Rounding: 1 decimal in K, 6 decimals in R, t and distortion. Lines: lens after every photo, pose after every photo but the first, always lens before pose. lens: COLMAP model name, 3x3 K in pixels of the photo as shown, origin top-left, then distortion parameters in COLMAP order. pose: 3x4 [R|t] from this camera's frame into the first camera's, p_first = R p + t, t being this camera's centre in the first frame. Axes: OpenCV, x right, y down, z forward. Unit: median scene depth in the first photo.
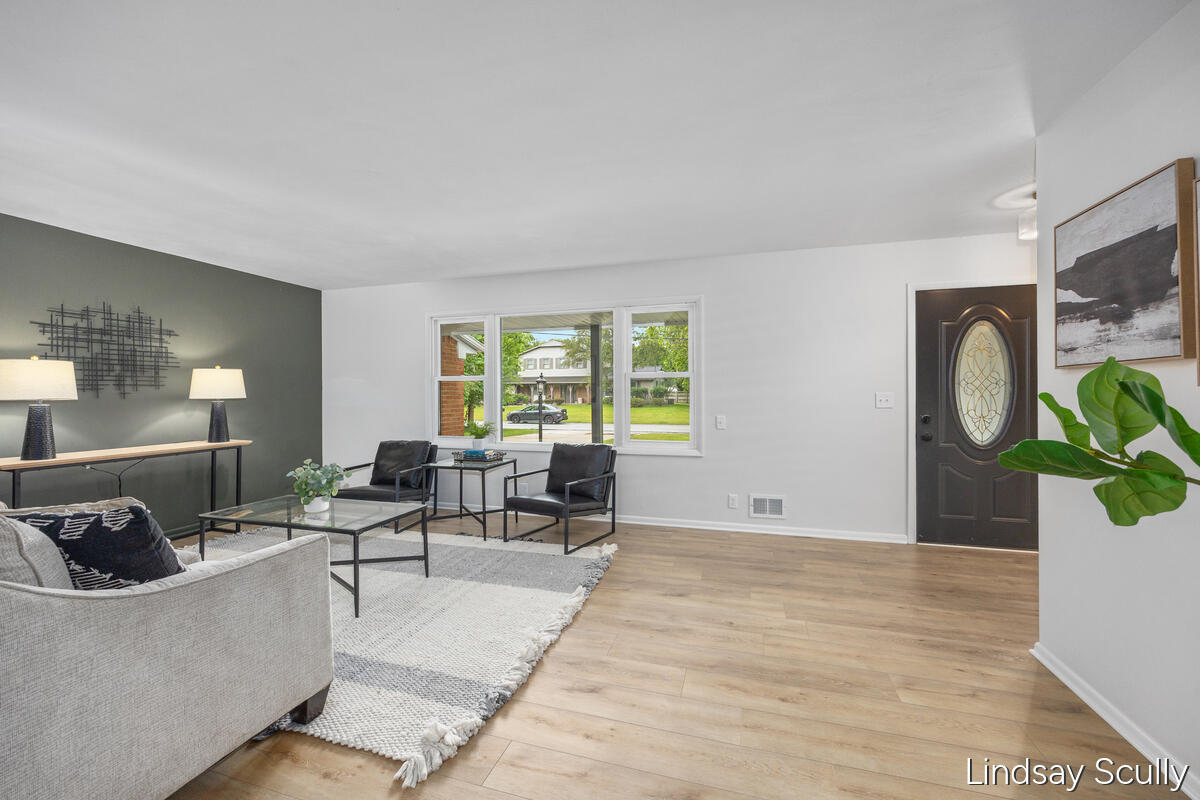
lens RADIAL K [[474.6, 0, 602.4], [0, 474.6, 392.0], [0, 0, 1]] dist [-0.002775, -0.000347]
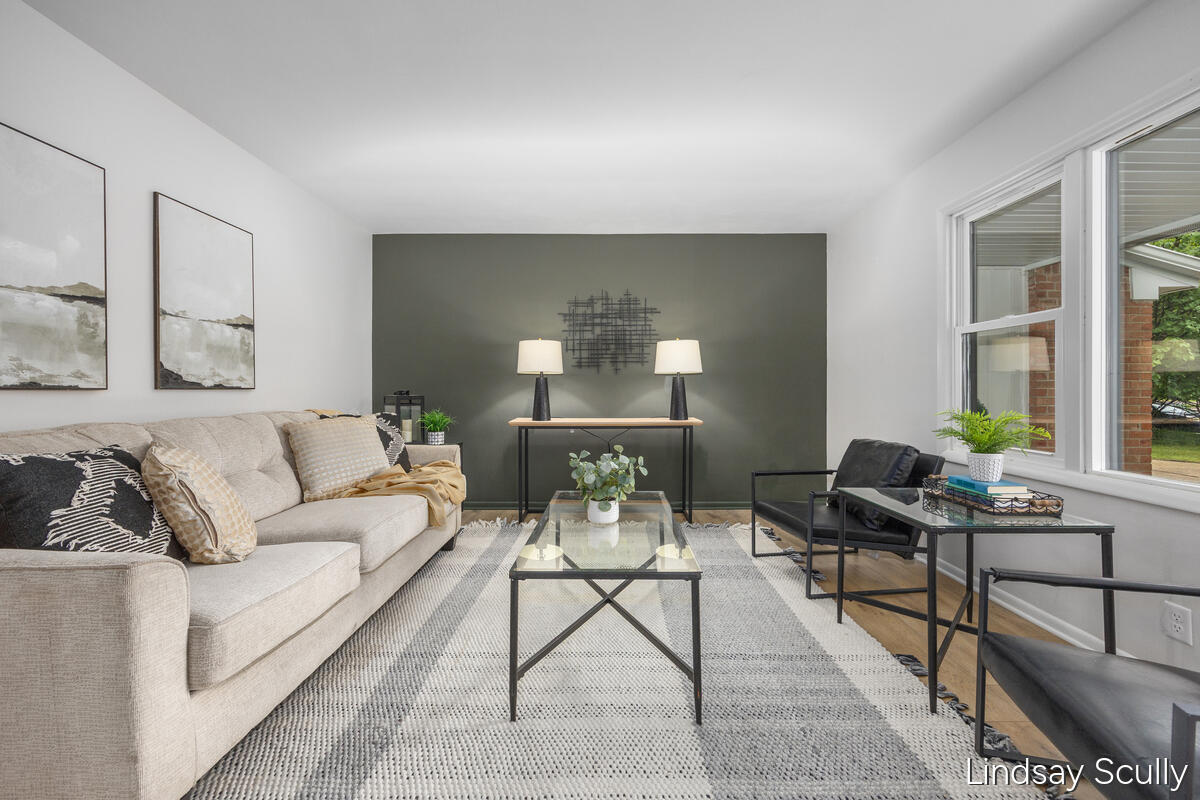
lens RADIAL K [[474.6, 0, 599.3], [0, 474.6, 392.7], [0, 0, 1]] dist [-0.002775, -0.000347]
pose [[0.285958, 0.008687, -0.958203, 0.045694], [0.004810, 0.999933, 0.010501, 0.044008], [0.958230, -0.007612, 0.285897, 0.618093]]
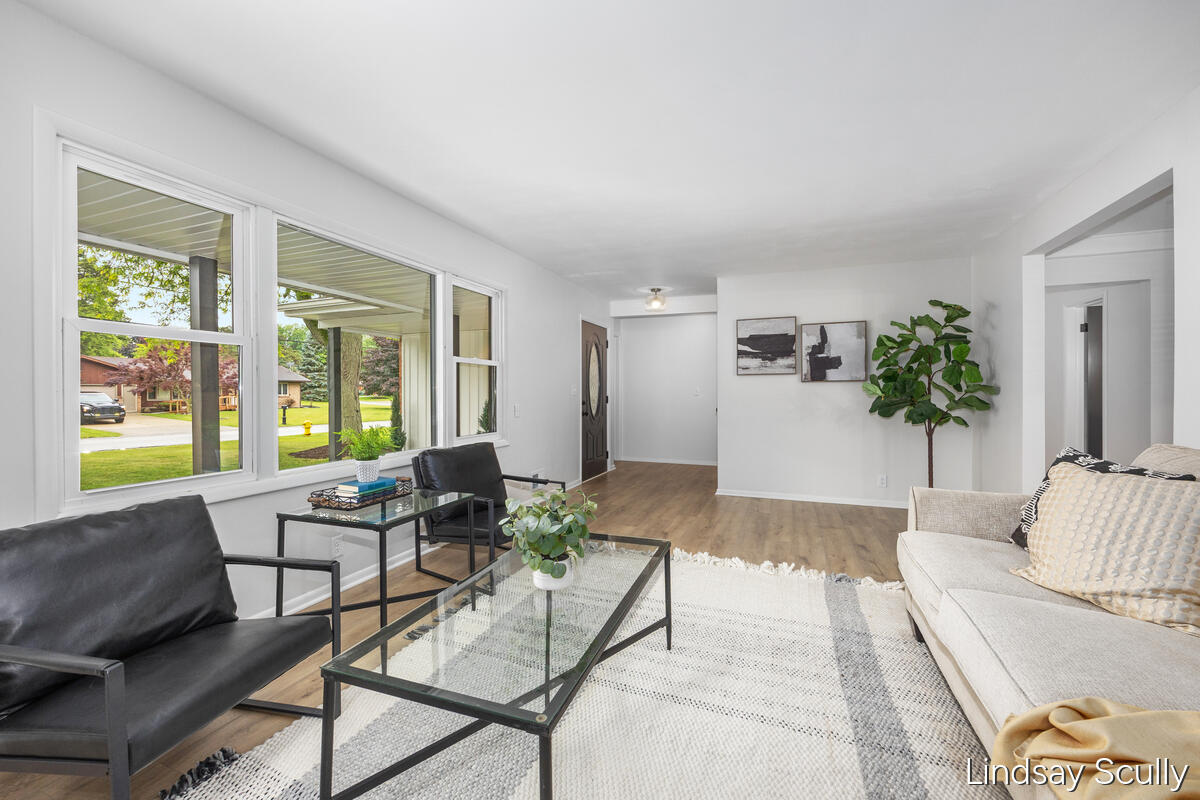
lens RADIAL K [[474.6, 0, 601.8], [0, 474.6, 397.9], [0, 0, 1]] dist [-0.002775, -0.000347]
pose [[0.079882, -0.008283, 0.996770, -0.873163], [-0.000060, 0.999965, 0.008314, 0.027612], [-0.996804, -0.000723, 0.079879, 0.797943]]
